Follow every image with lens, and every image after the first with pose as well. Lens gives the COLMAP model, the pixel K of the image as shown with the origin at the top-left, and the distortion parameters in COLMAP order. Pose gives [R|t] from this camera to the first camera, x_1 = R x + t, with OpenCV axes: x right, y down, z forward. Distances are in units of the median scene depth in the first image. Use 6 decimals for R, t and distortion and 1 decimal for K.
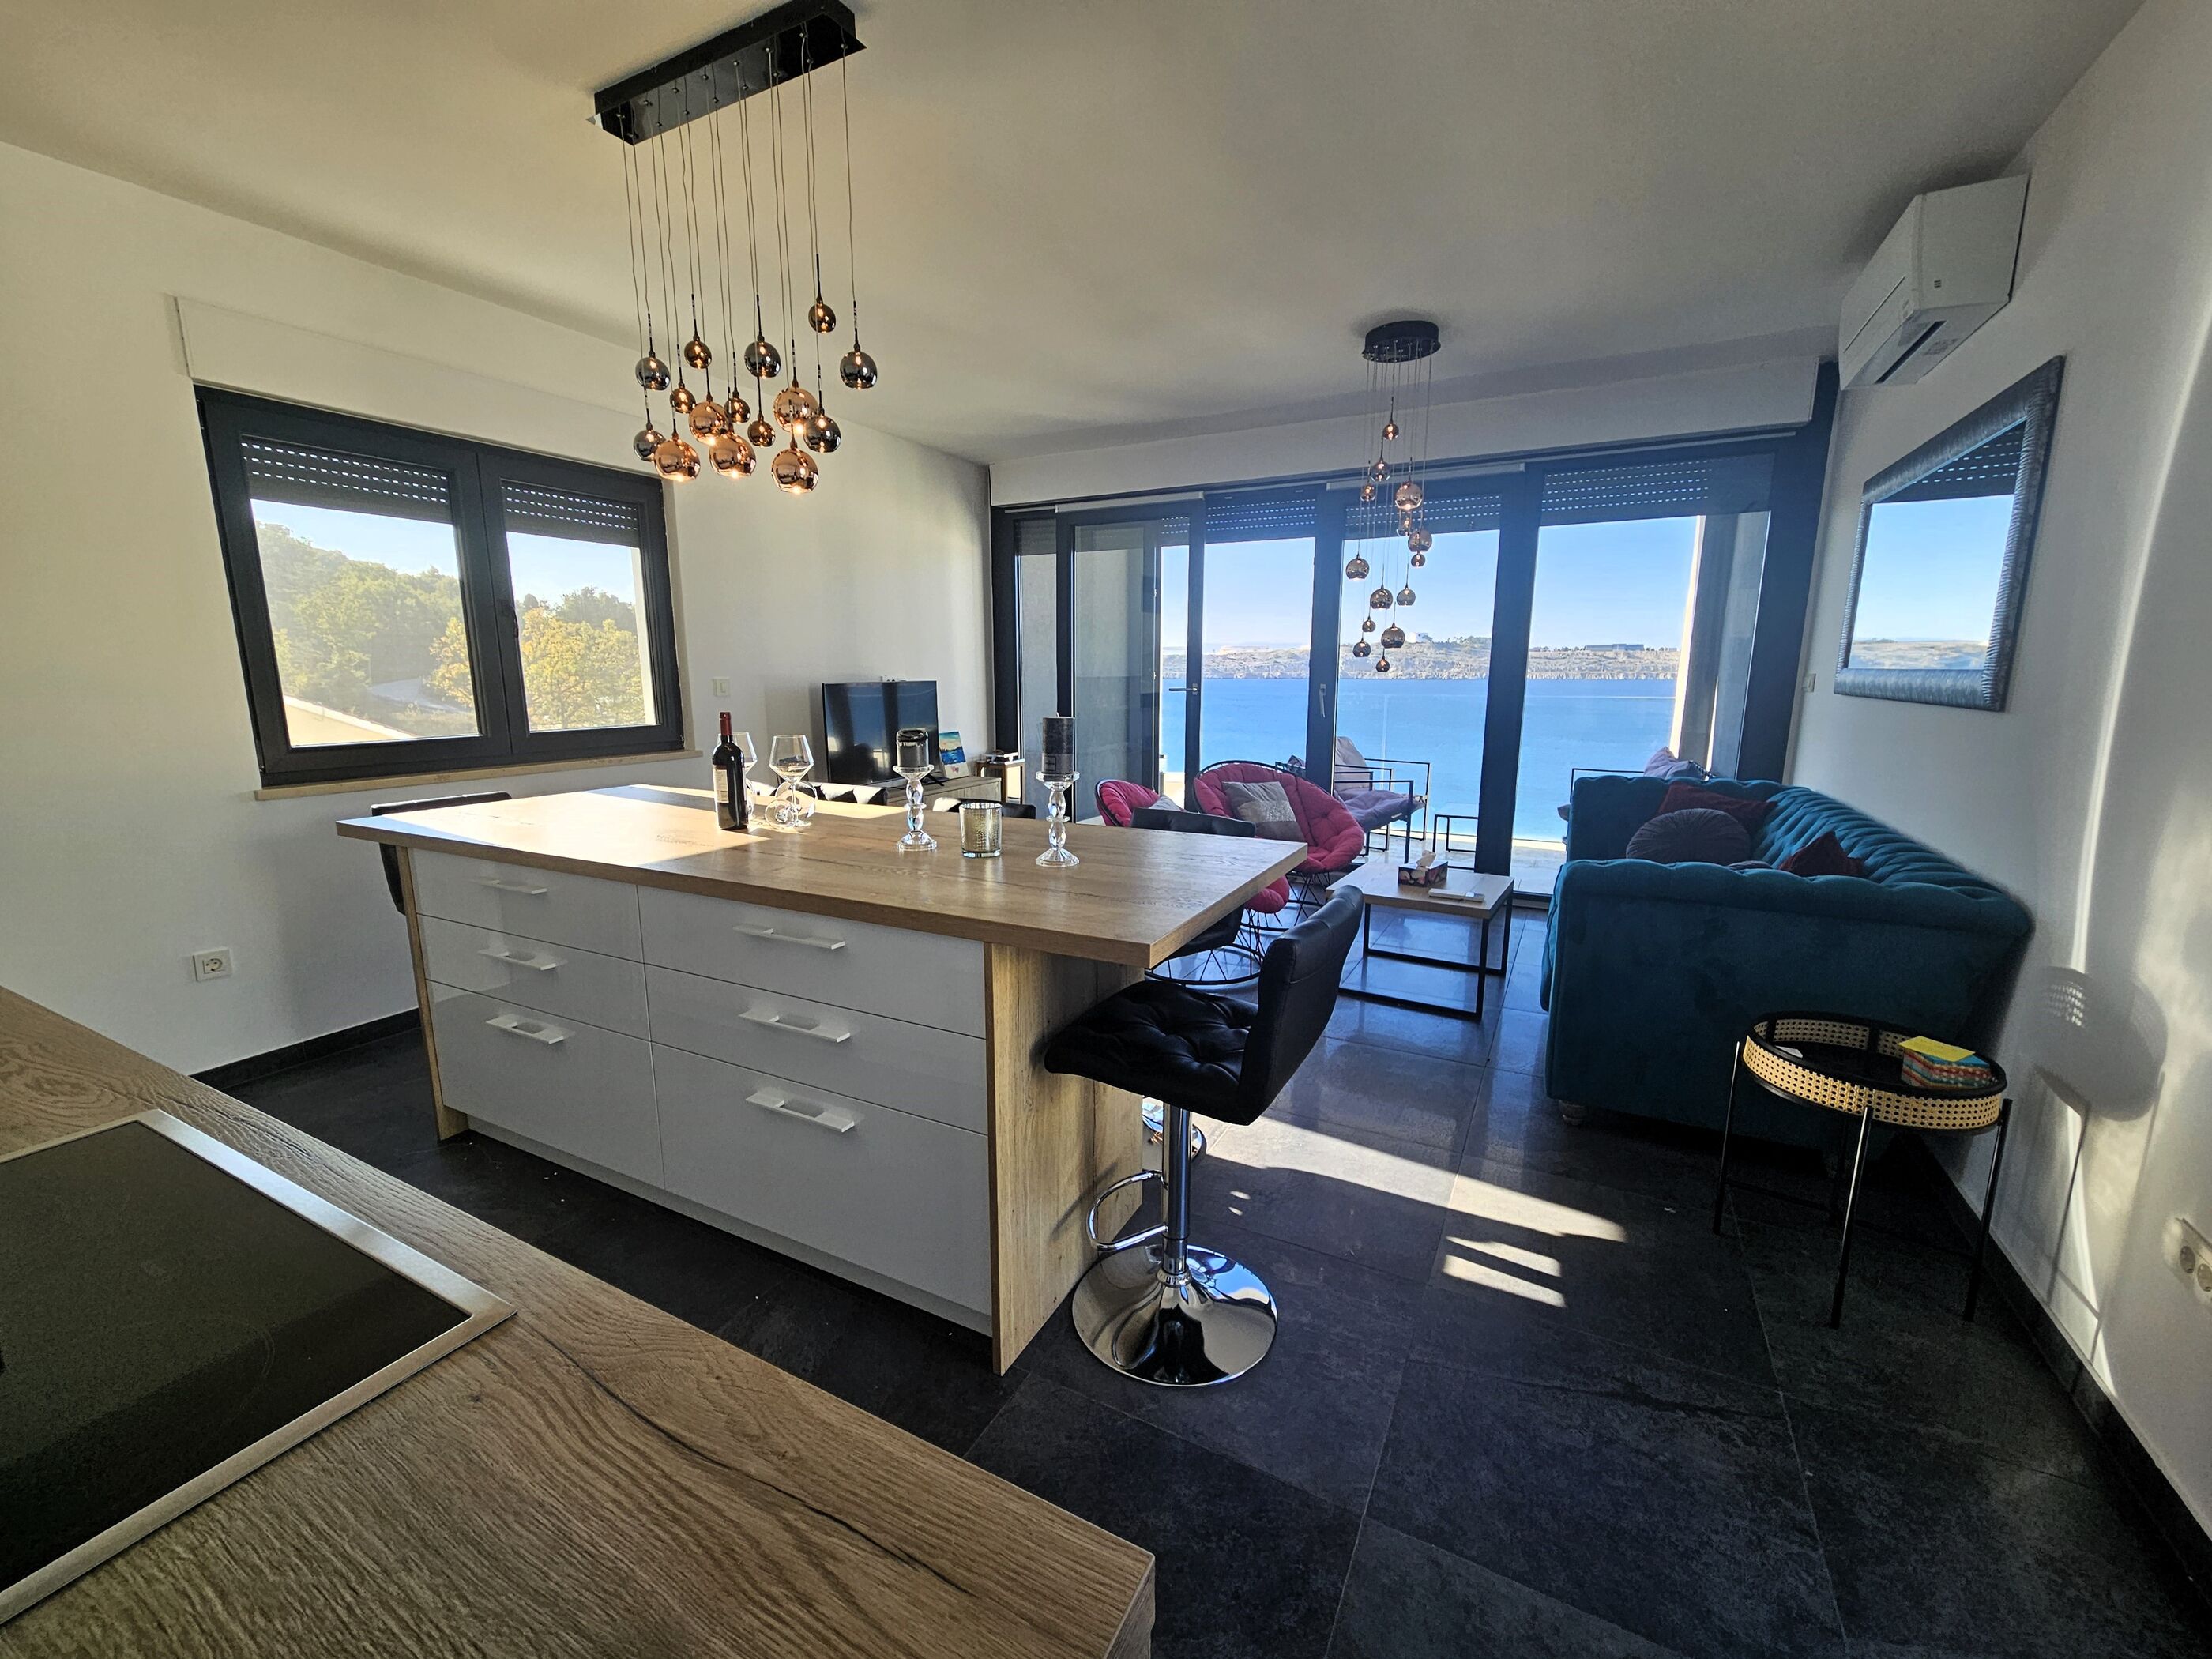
lens RADIAL K [[905.9, 0, 1093.7], [0, 905.9, 839.4], [0, 0, 1]] dist [-0.000640, -0.000875]
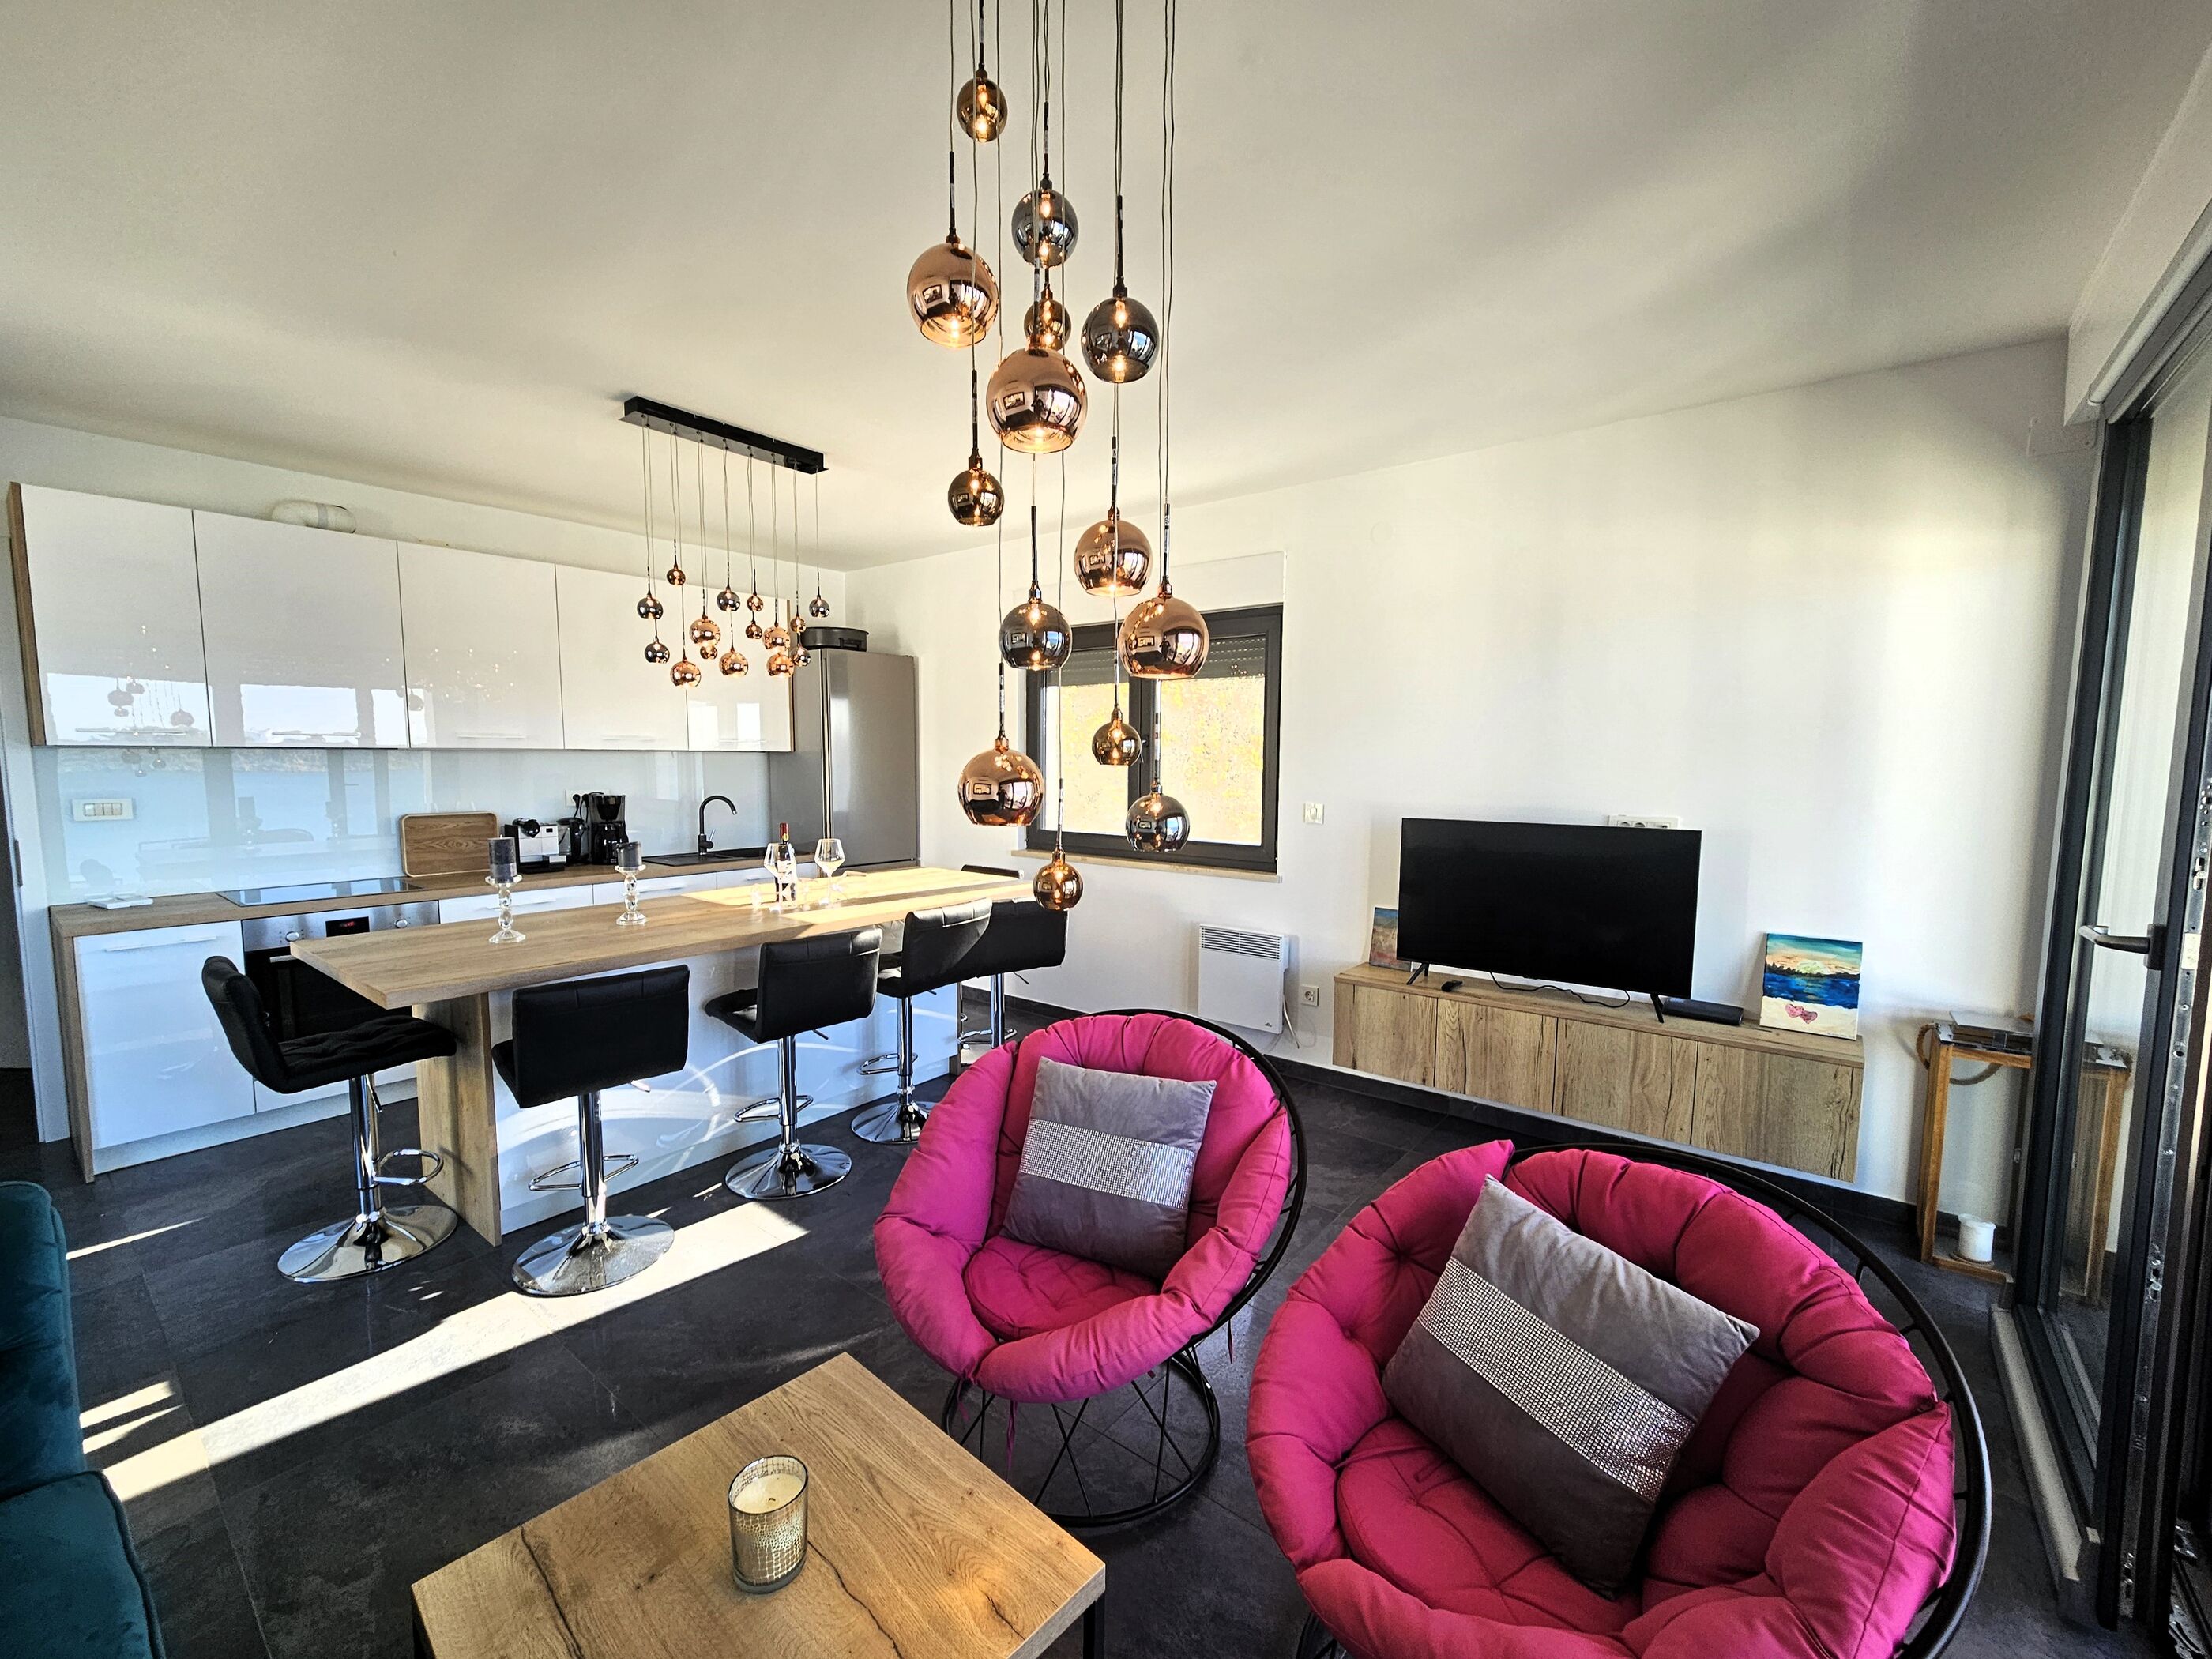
lens RADIAL K [[905.9, 0, 1093.7], [0, 905.9, 839.4], [0, 0, 1]] dist [-0.000640, -0.000875]
pose [[-0.190152, 0.091214, -0.977508, 0.415459], [-0.185334, 0.974437, 0.126980, -0.171872], [0.964103, 0.205311, -0.168386, 0.746213]]
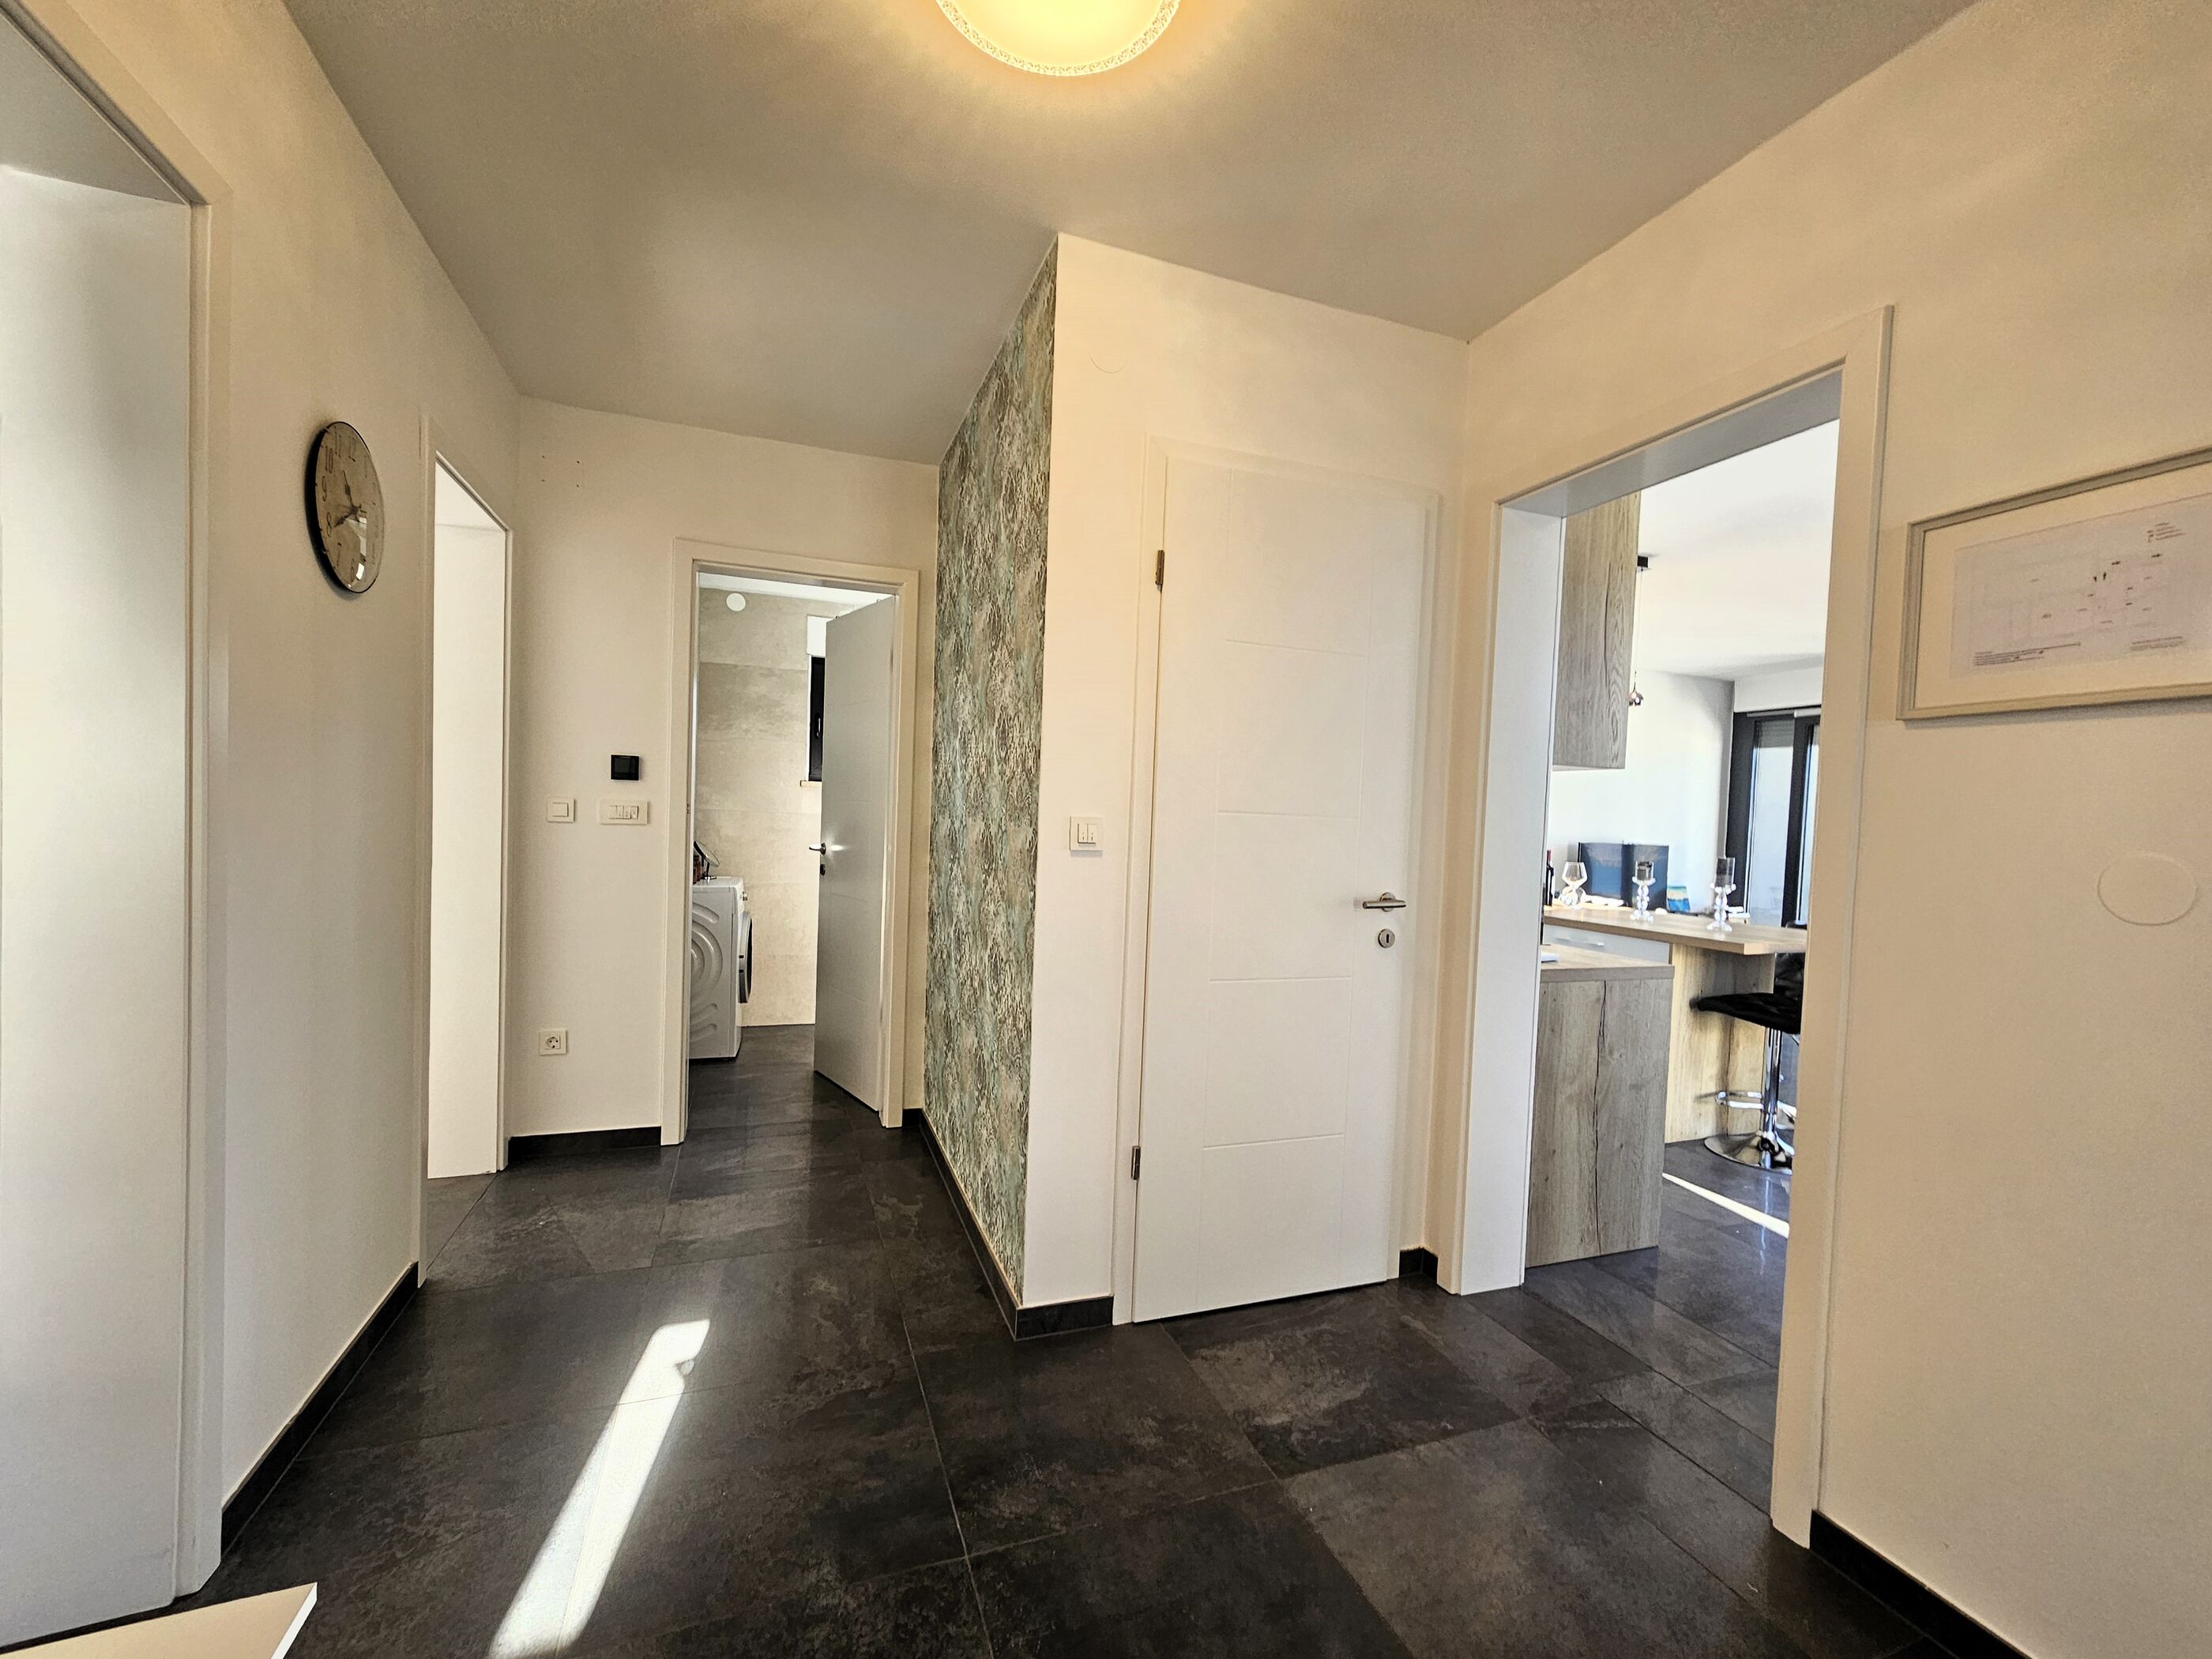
lens RADIAL K [[905.9, 0, 1093.7], [0, 905.9, 839.4], [0, 0, 1]] dist [-0.000640, -0.000875]
pose [[0.733705, 0.054679, -0.677264, 0.103023], [-0.170890, 0.979567, -0.106047, 0.100123], [0.657627, 0.193545, 0.728057, -0.506520]]
